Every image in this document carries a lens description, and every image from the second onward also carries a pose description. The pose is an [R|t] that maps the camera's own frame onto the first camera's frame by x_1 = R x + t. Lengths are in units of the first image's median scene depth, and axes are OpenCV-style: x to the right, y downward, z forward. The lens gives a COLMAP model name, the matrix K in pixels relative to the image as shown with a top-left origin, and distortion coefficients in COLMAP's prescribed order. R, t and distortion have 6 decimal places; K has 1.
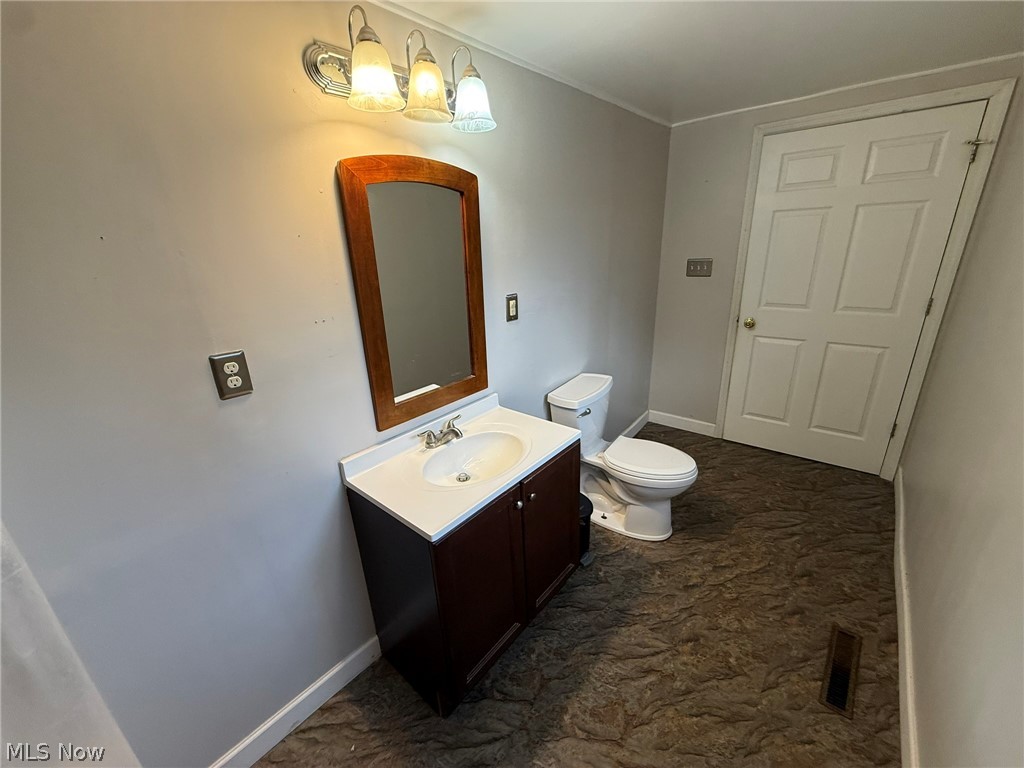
lens RADIAL K [[407.1, 0, 508.5], [0, 407.1, 385.3], [0, 0, 1]] dist [-0.000468, 0.000284]
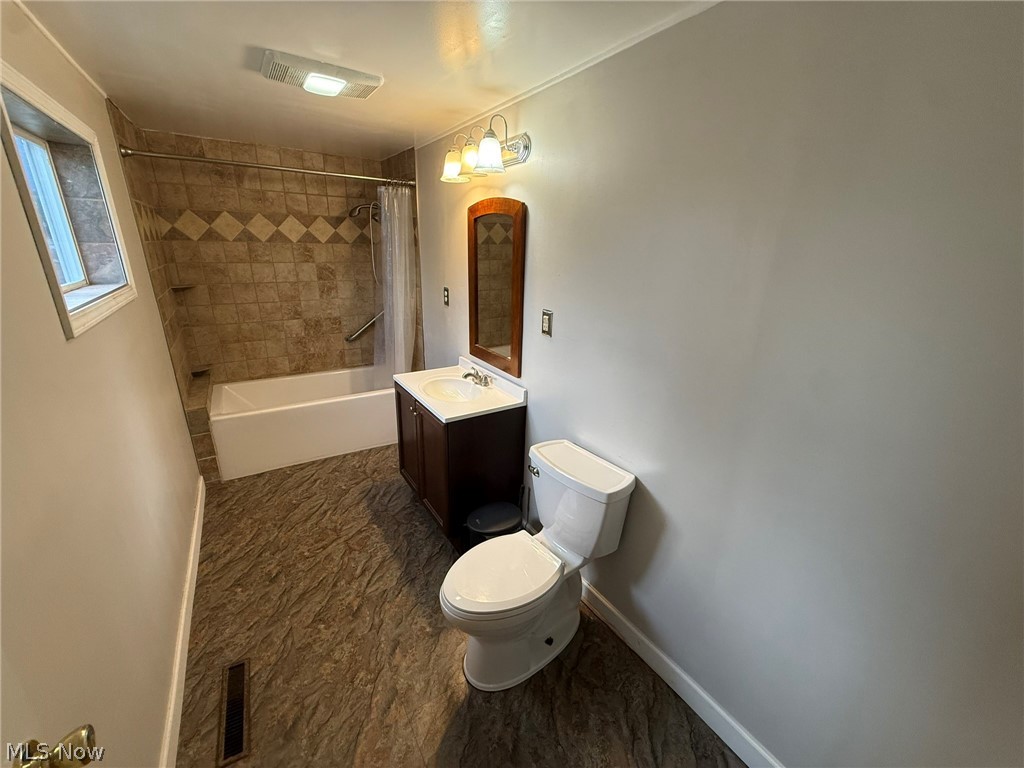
lens RADIAL K [[407.1, 0, 510.5], [0, 407.1, 385.0], [0, 0, 1]] dist [-0.000468, 0.000284]
pose [[-0.285348, 0.344386, -0.894413, 1.186498], [-0.343021, 0.834699, 0.430829, -0.557943], [0.894937, 0.429739, -0.120048, 1.321370]]
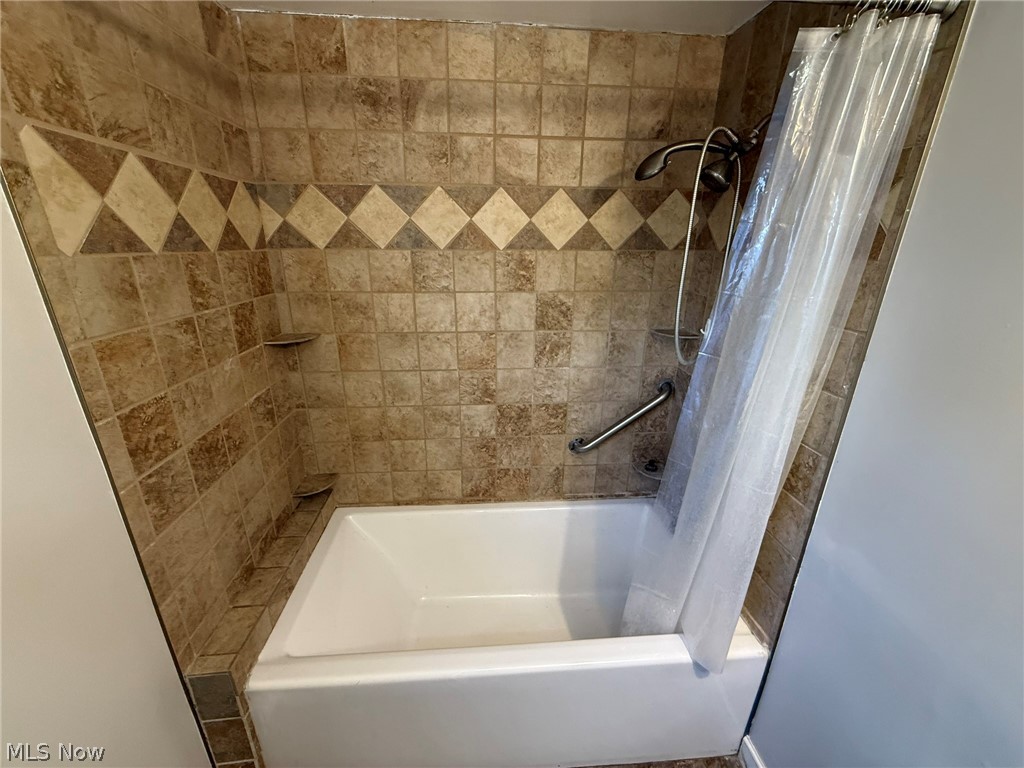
lens RADIAL K [[407.1, 0, 512.1], [0, 407.1, 383.8], [0, 0, 1]] dist [-0.000468, 0.000284]
pose [[-0.702025, 0.265669, -0.660743, 0.074625], [-0.227181, 0.795791, 0.561343, -0.177856], [0.674944, 0.544185, -0.498310, 0.427177]]
